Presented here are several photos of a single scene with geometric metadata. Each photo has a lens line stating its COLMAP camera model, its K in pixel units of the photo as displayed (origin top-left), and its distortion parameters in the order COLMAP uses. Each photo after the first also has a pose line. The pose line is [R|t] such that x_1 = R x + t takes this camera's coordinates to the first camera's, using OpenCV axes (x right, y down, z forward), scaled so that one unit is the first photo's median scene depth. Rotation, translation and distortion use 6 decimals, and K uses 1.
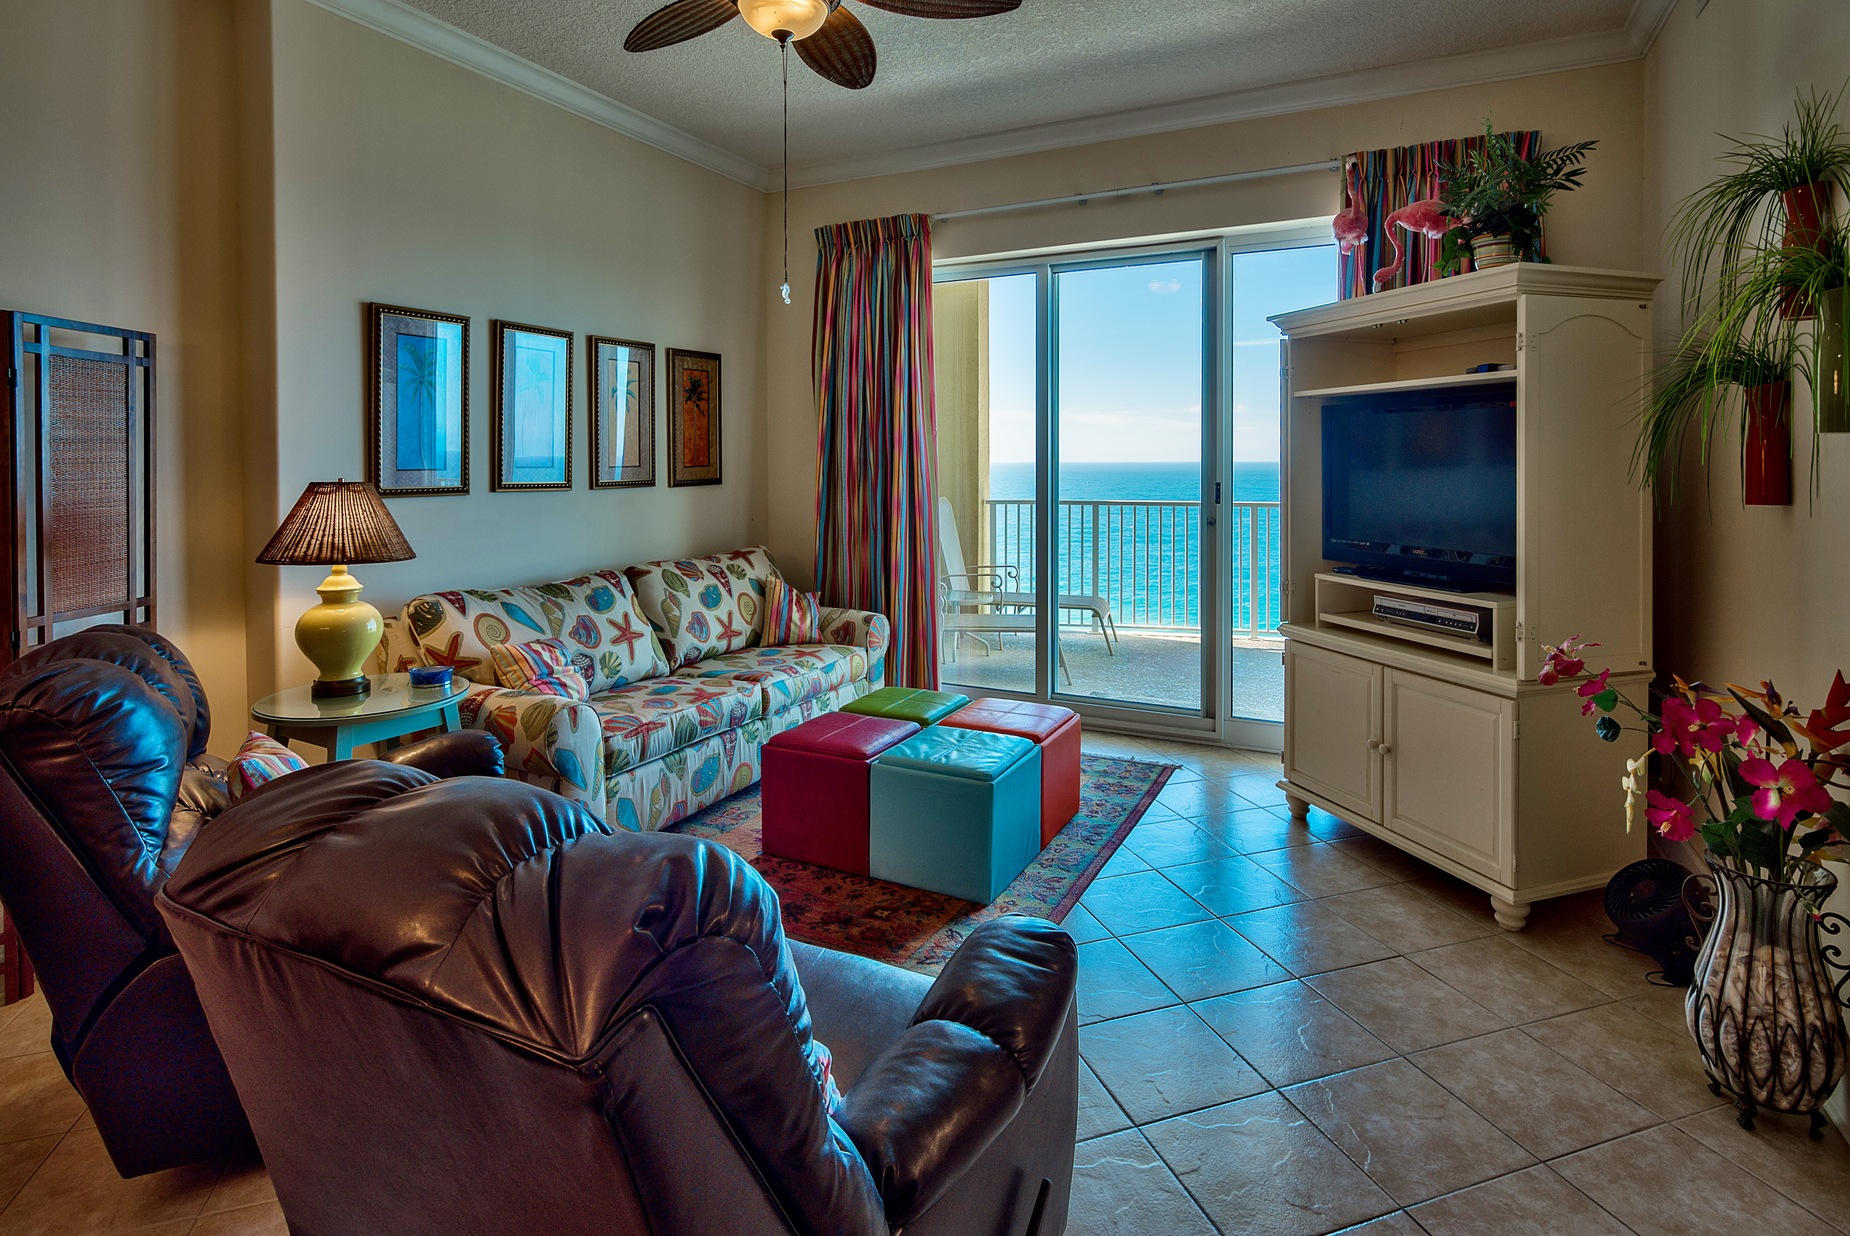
lens RADIAL K [[973.4, 0, 923.6], [0, 973.4, 475.3], [0, 0, 1]] dist [-0.001824, -0.000780]
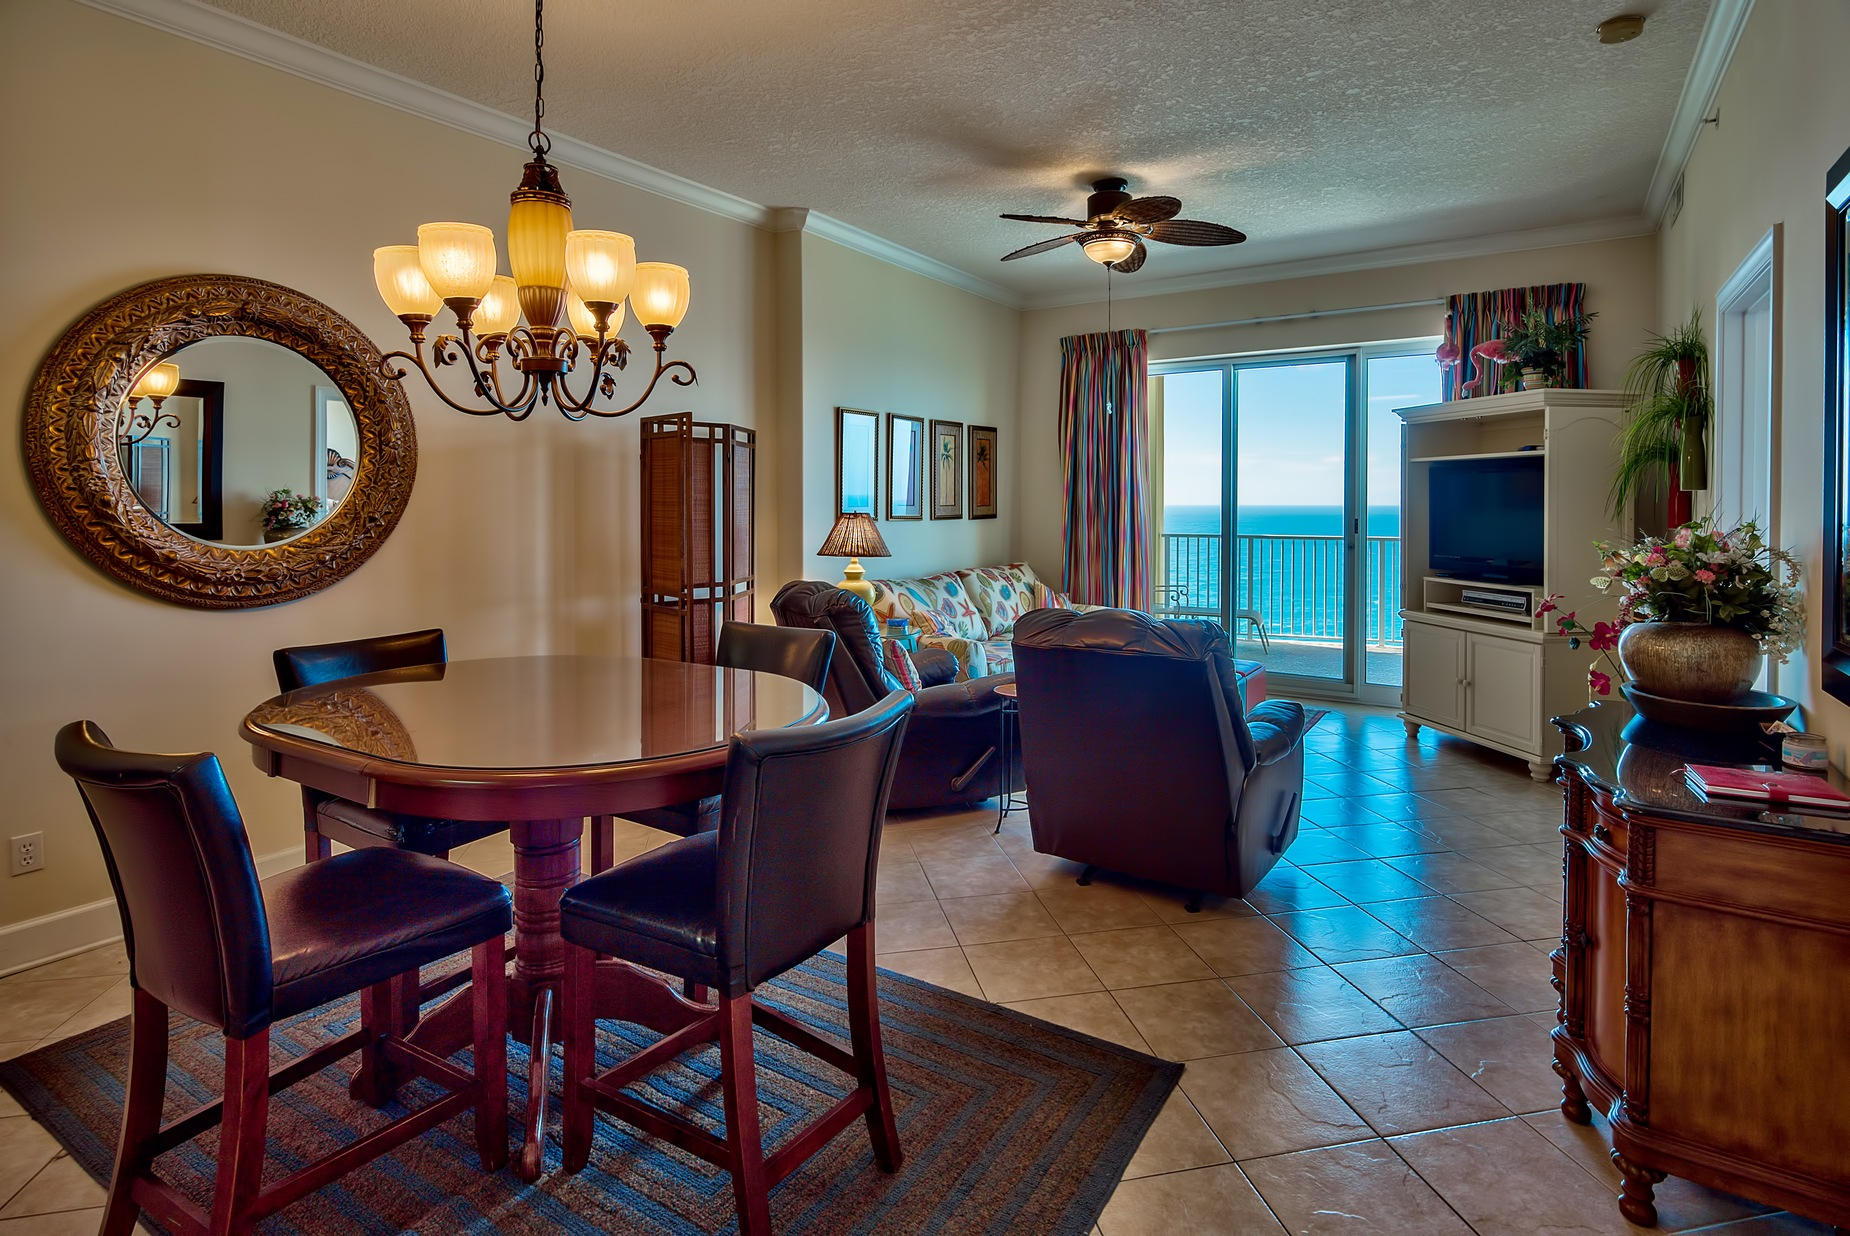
lens RADIAL K [[935.8, 0, 950.8], [0, 935.8, 516.4], [0, 0, 1]] dist [-0.006141, 0.000093]
pose [[0.994613, 0.005997, -0.103485, -0.172693], [-0.006130, 0.999981, -0.000968, 0.010459], [0.103477, 0.001597, 0.994631, -0.499444]]
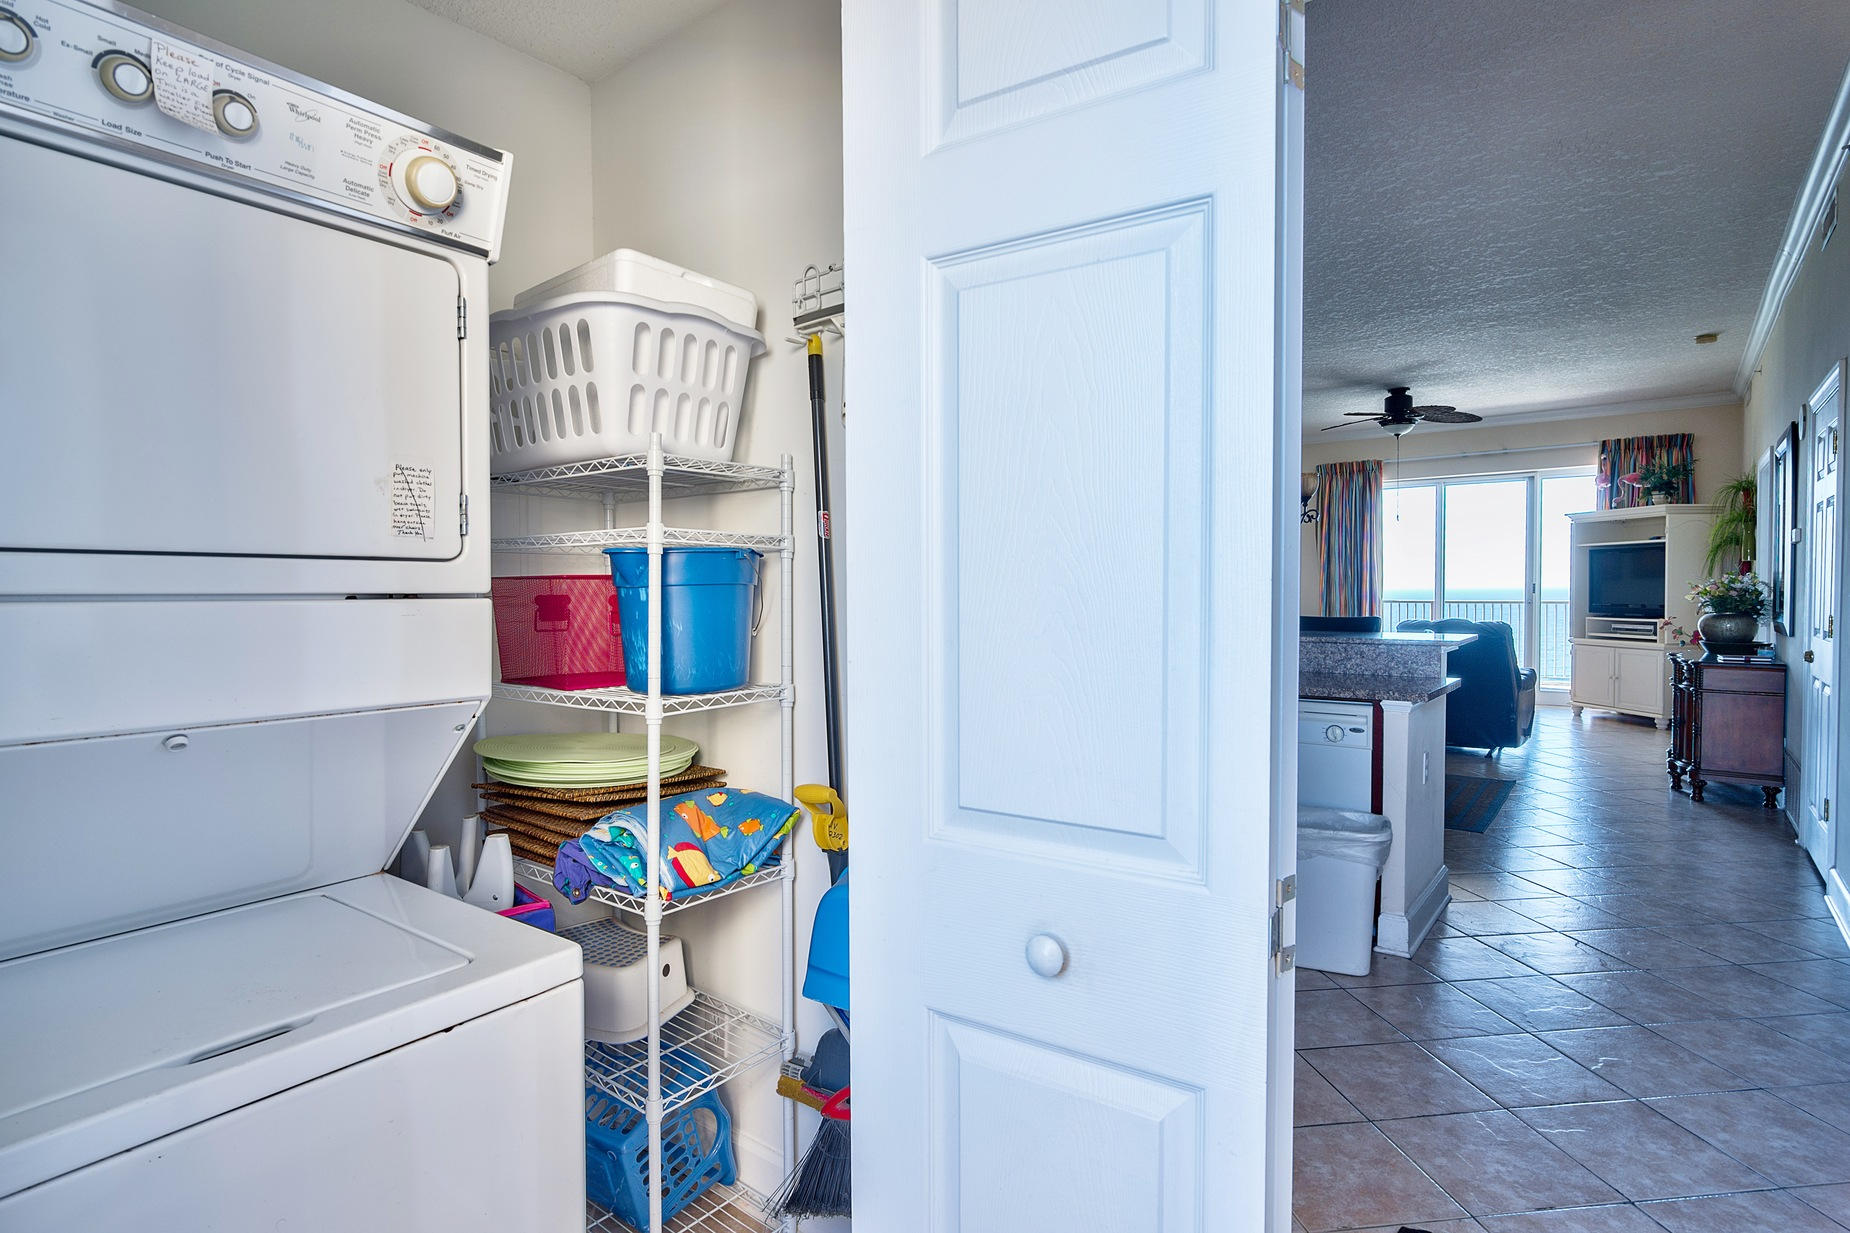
lens RADIAL K [[935.8, 0, 930.4], [0, 935.8, 616.7], [0, 0, 1]] dist [-0.006141, 0.000093]
pose [[0.978782, 0.003011, -0.204885, -0.692932], [-0.000177, 0.999904, 0.013851, 0.060724], [0.204907, -0.013521, 0.978688, -1.551679]]
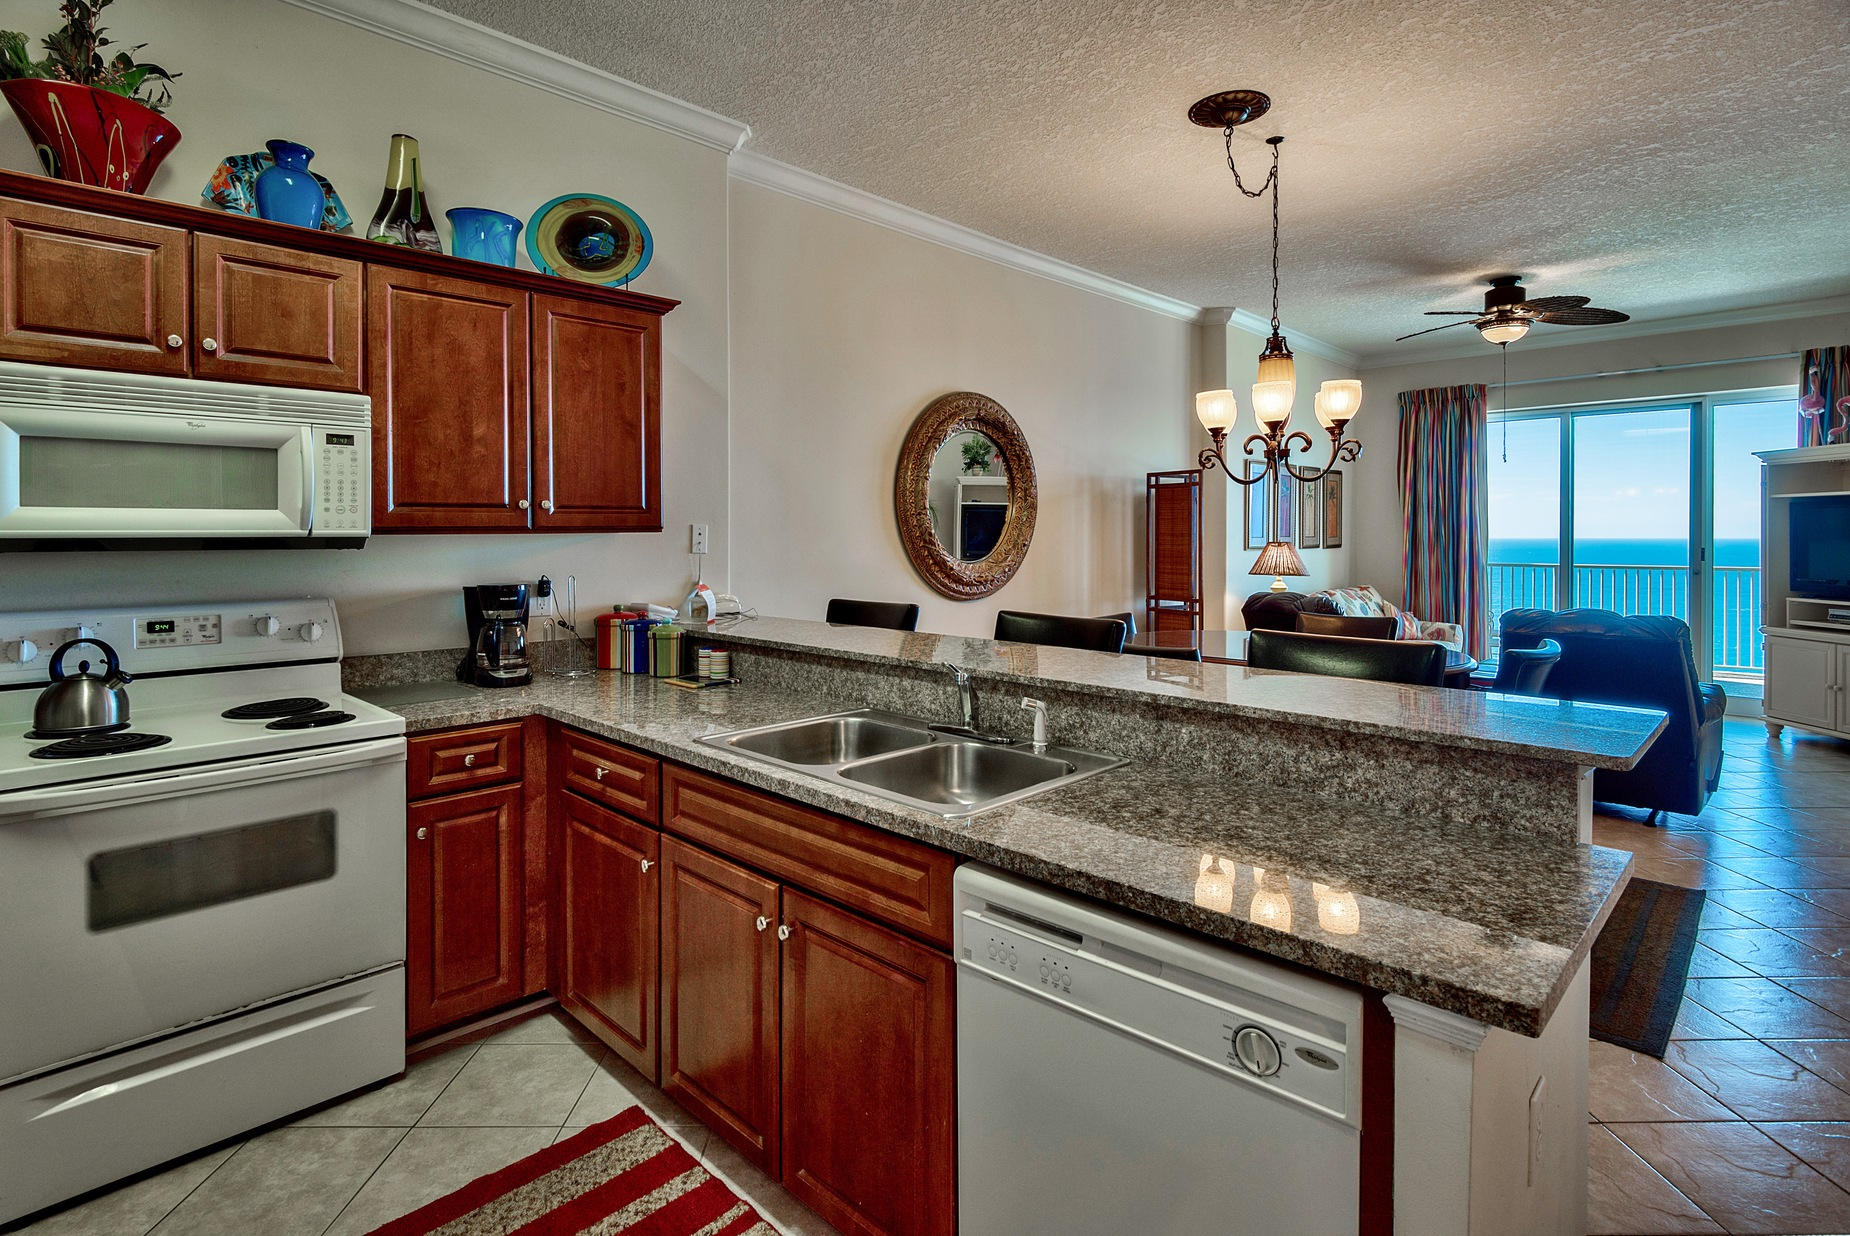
lens RADIAL K [[935.8, 0, 922.5], [0, 935.8, 544.6], [0, 0, 1]] dist [-0.006141, 0.000093]
pose [[0.952151, 0.005668, -0.305575, -0.530735], [-0.007900, 0.999950, -0.006069, 0.024478], [0.305525, 0.008193, 0.952149, -1.004430]]
